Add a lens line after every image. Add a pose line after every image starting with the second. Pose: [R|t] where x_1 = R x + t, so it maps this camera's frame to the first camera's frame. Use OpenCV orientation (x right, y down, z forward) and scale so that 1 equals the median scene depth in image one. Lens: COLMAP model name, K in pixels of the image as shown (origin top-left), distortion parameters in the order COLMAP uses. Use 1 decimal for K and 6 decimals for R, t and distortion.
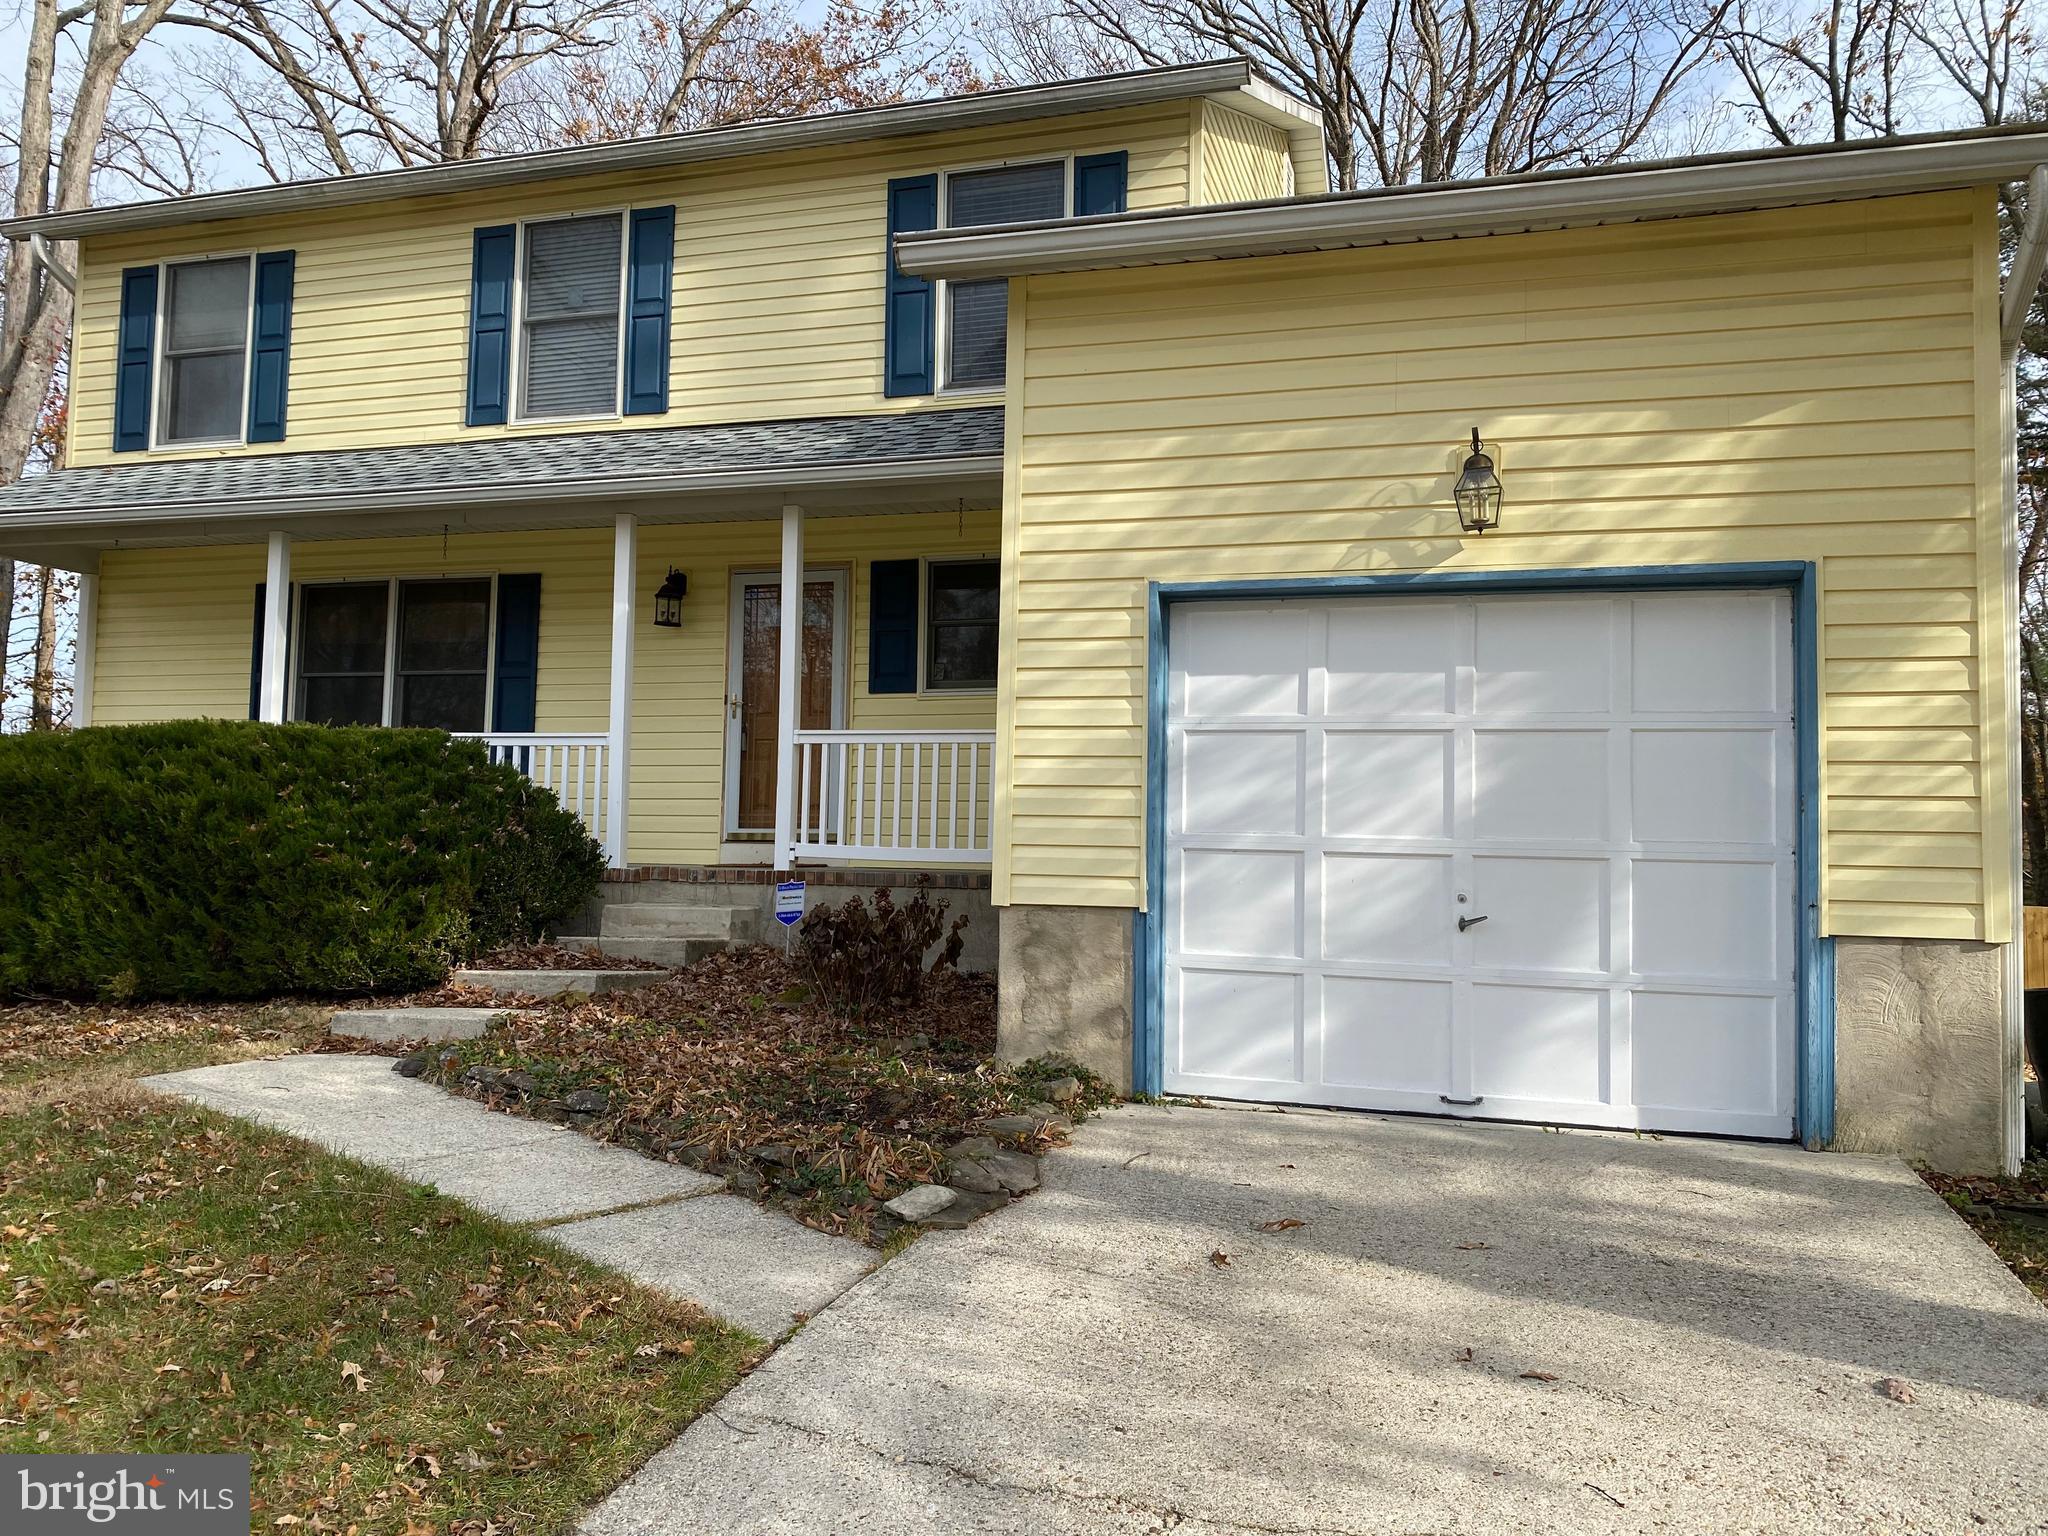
lens RADIAL K [[1564.5, 0, 1018.6], [0, 1564.5, 787.4], [0, 0, 1]] dist [0.043323, -0.004222]
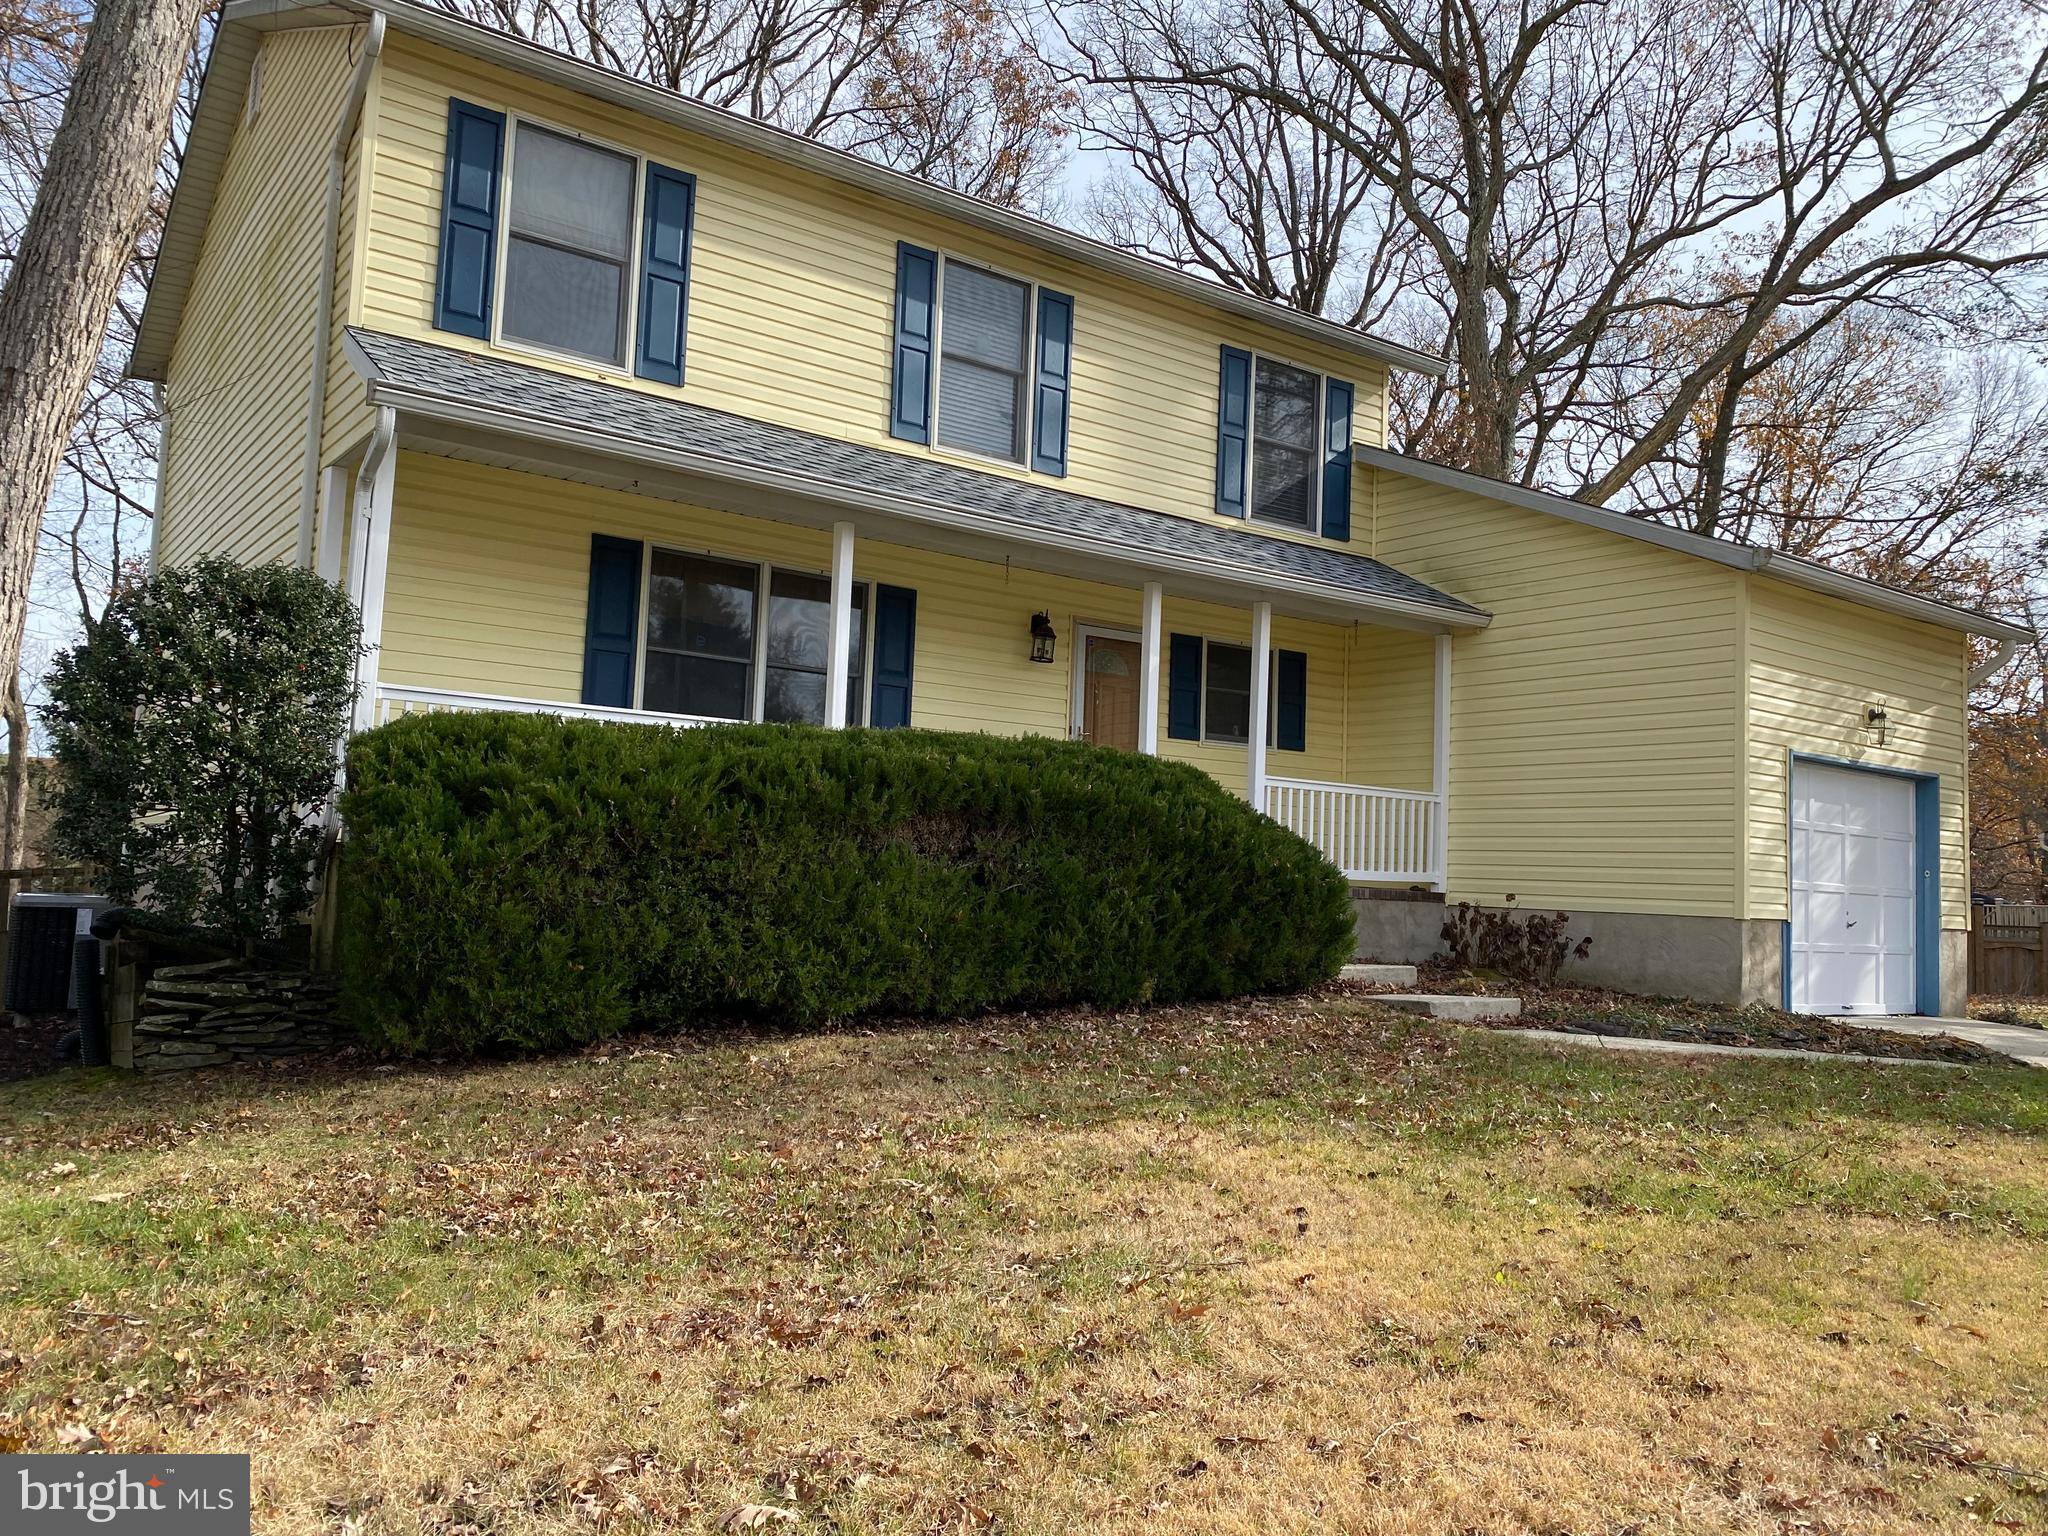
lens RADIAL K [[1564.5, 0, 1017.1], [0, 1564.5, 754.6], [0, 0, 1]] dist [0.043323, -0.004222]
pose [[0.584716, 0.065422, 0.808596, -1.099755], [-0.068614, 0.997160, -0.031062, 0.000369], [-0.808331, -0.037319, 0.587544, 0.337346]]
